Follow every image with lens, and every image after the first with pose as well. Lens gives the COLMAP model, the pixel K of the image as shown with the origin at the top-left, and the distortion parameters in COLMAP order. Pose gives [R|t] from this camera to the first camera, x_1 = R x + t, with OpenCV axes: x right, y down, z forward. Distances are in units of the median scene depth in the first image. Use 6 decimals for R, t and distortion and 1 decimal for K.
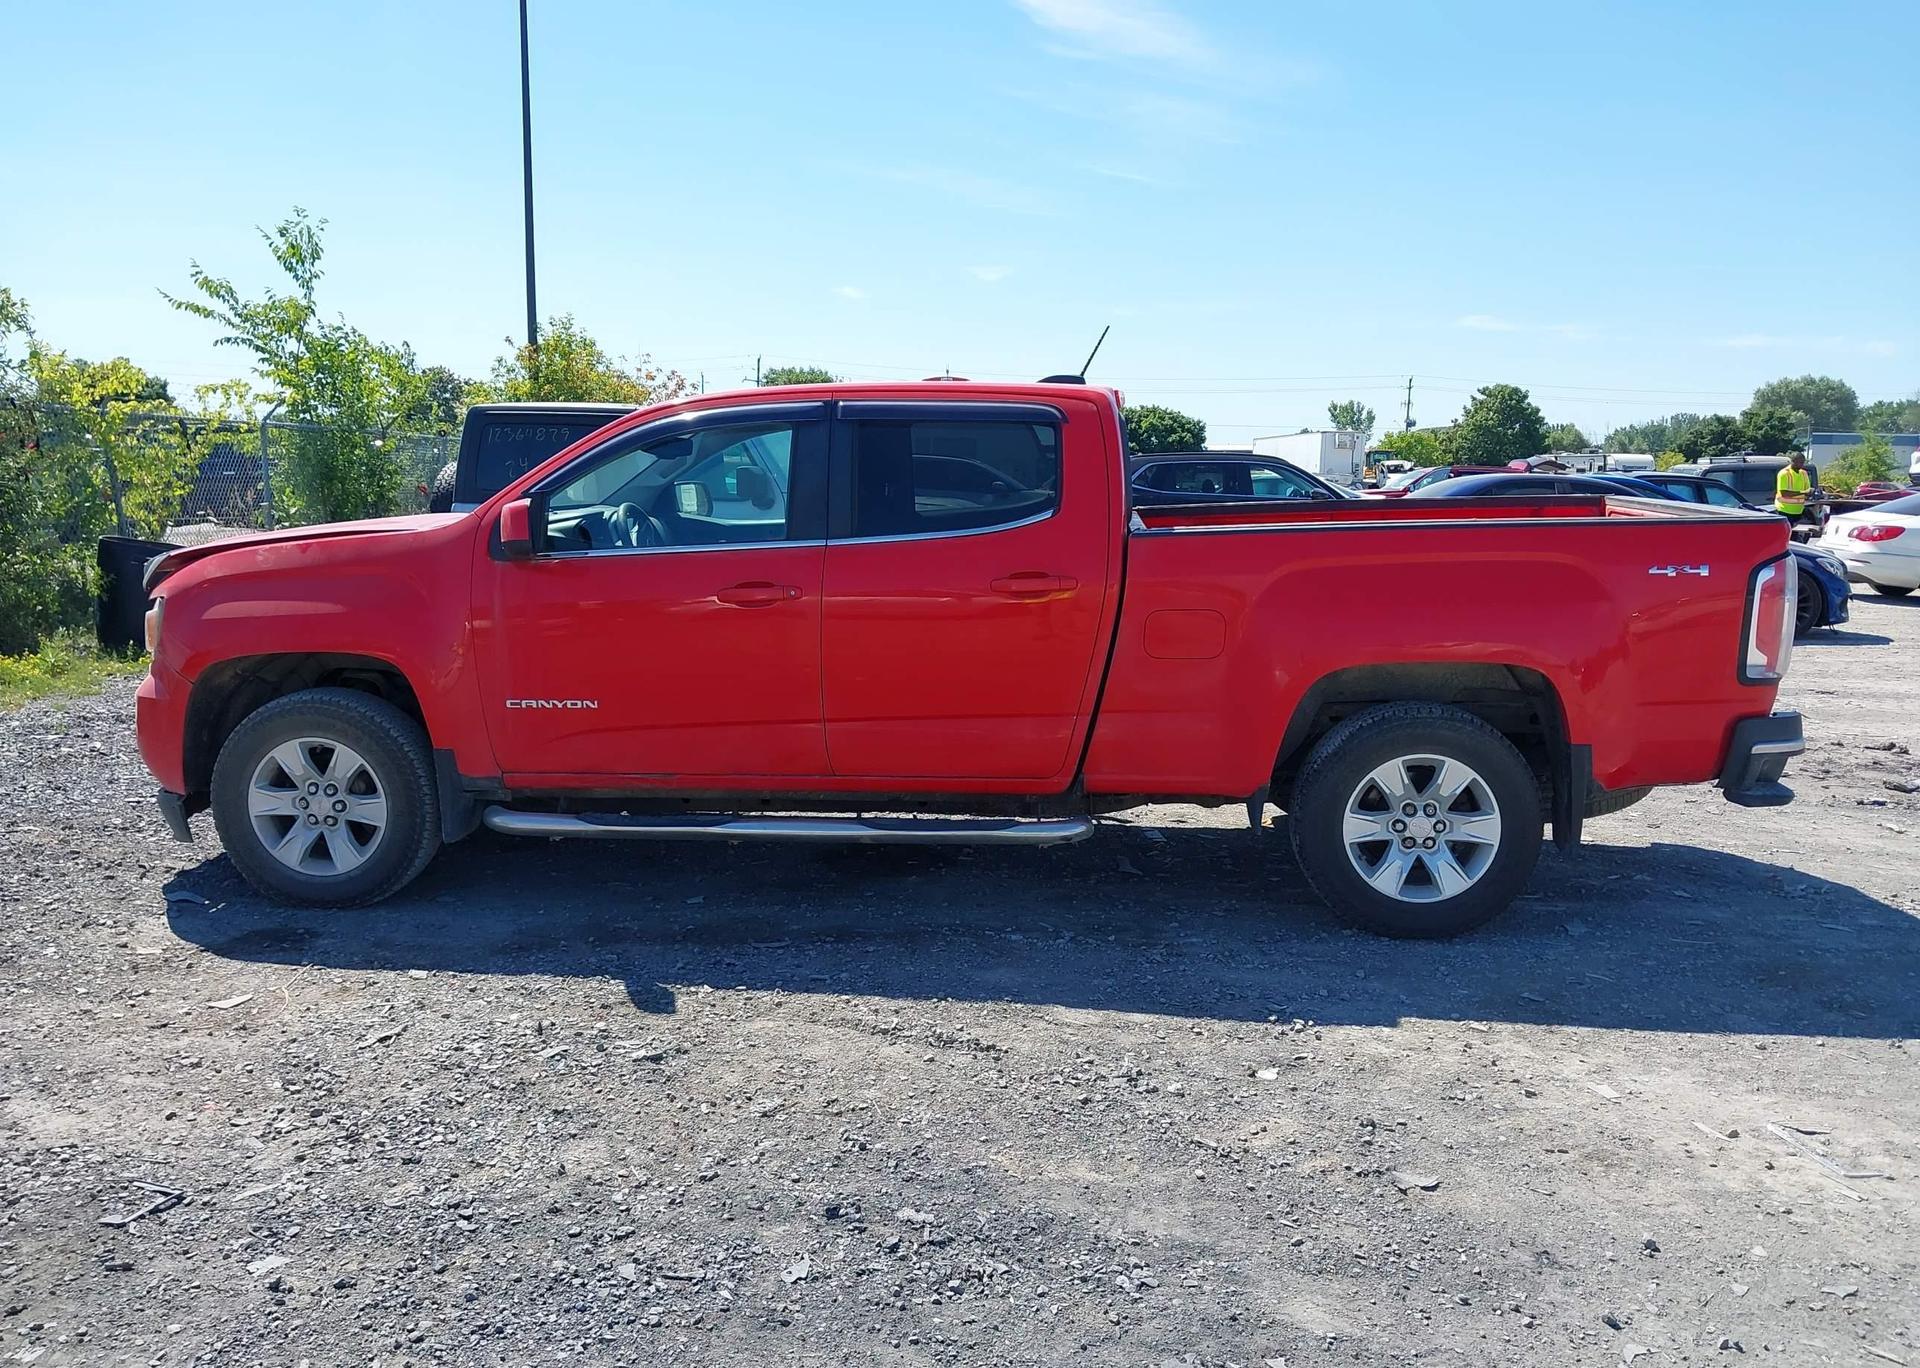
lens RADIAL K [[1526.4, 0, 922.7], [0, 1526.4, 637.1], [0, 0, 1]] dist [-0.006688, -0.006903]
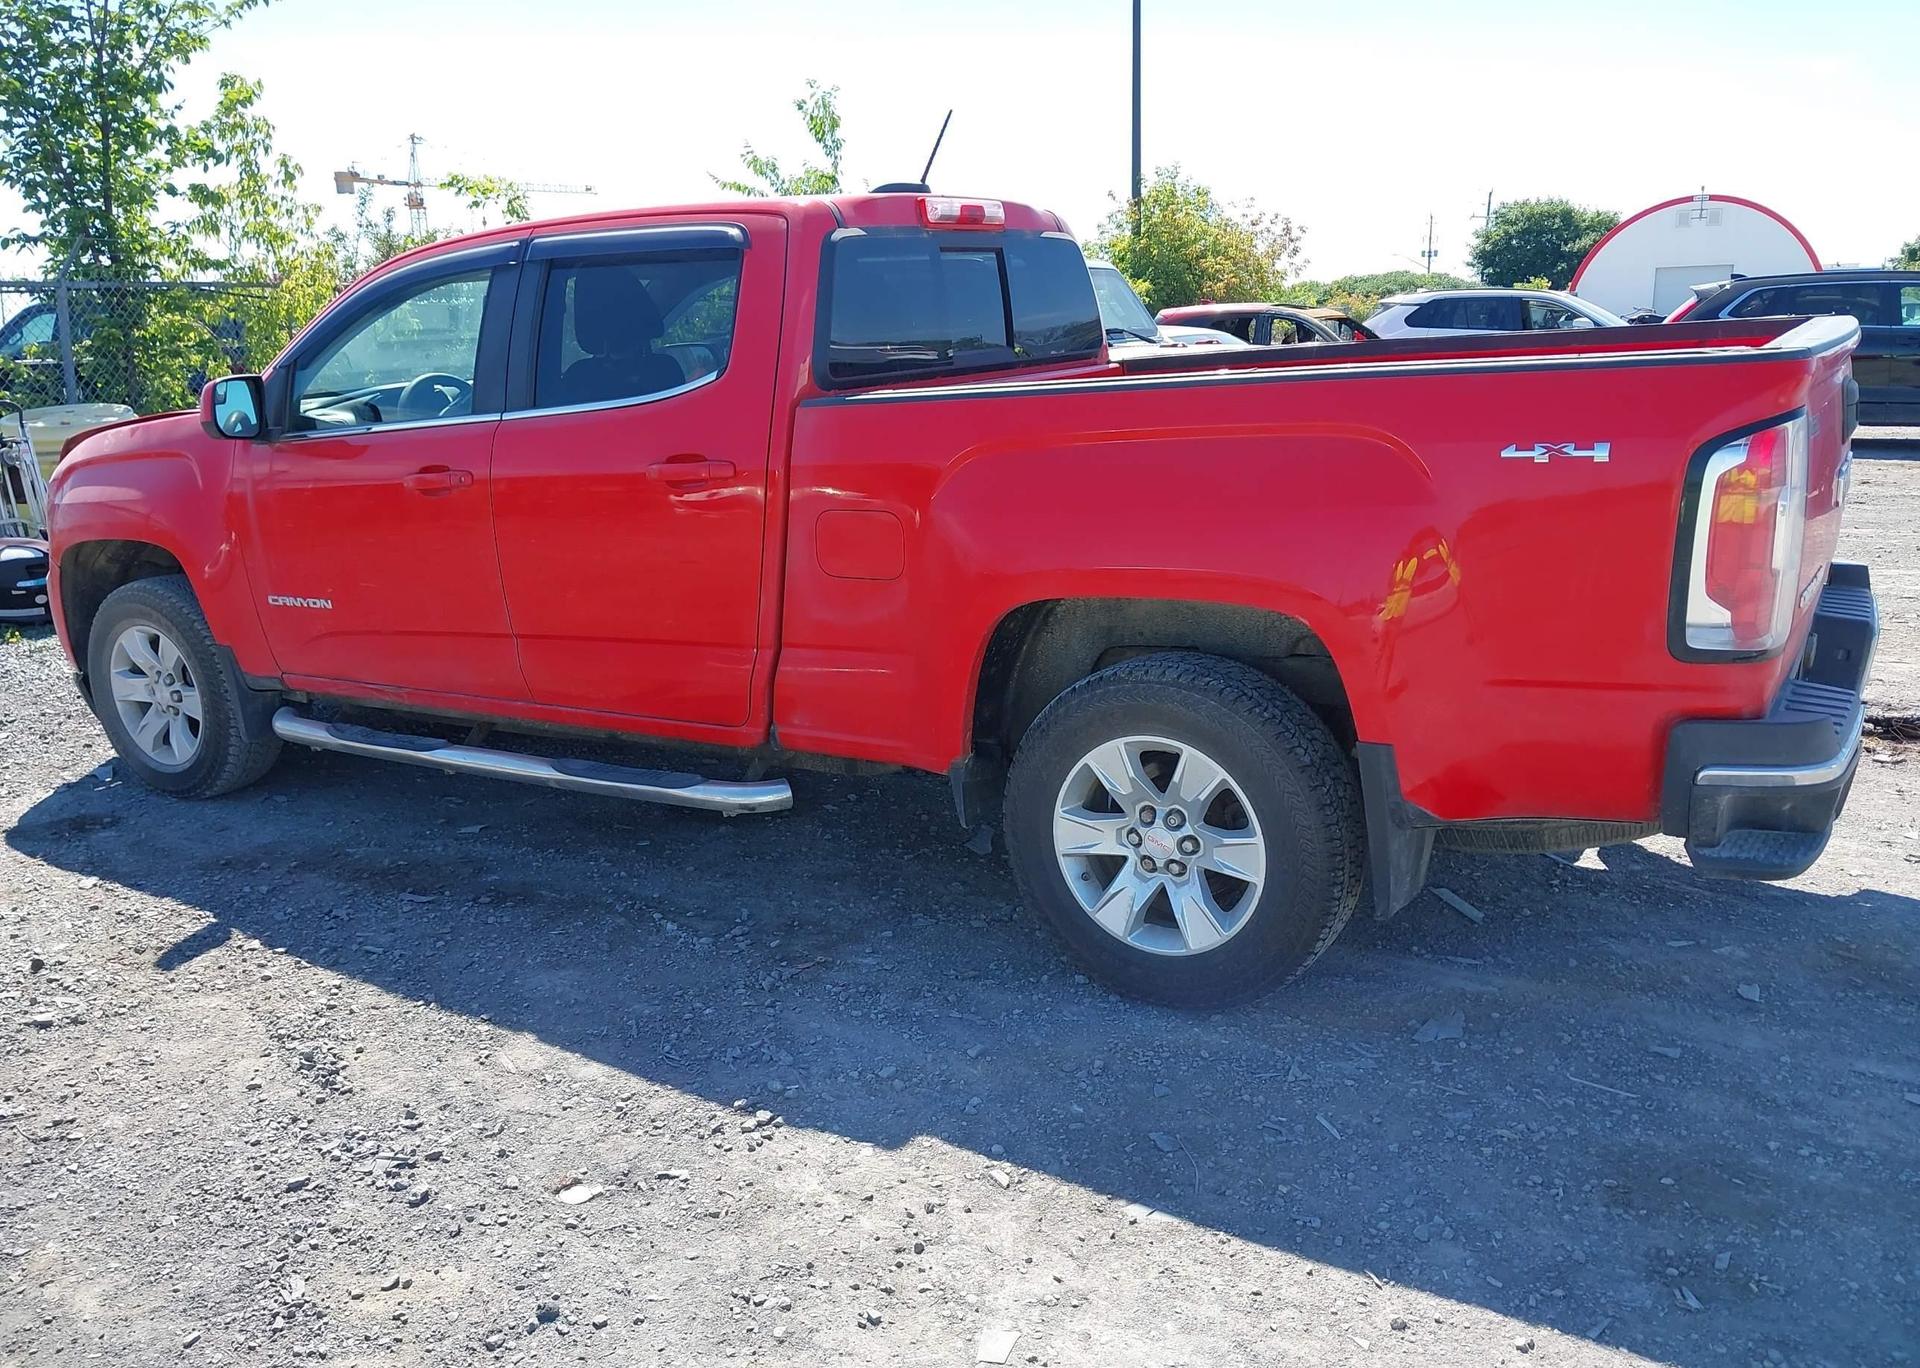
lens RADIAL K [[1492.9, 0, 927.0], [0, 1492.9, 682.5], [0, 0, 1]] dist [-0.004110, -0.004068]
pose [[0.897505, 0.062998, -0.436481, 0.510347], [-0.007418, 0.991761, 0.127890, -0.026831], [0.440941, -0.111544, 0.890578, 0.381664]]
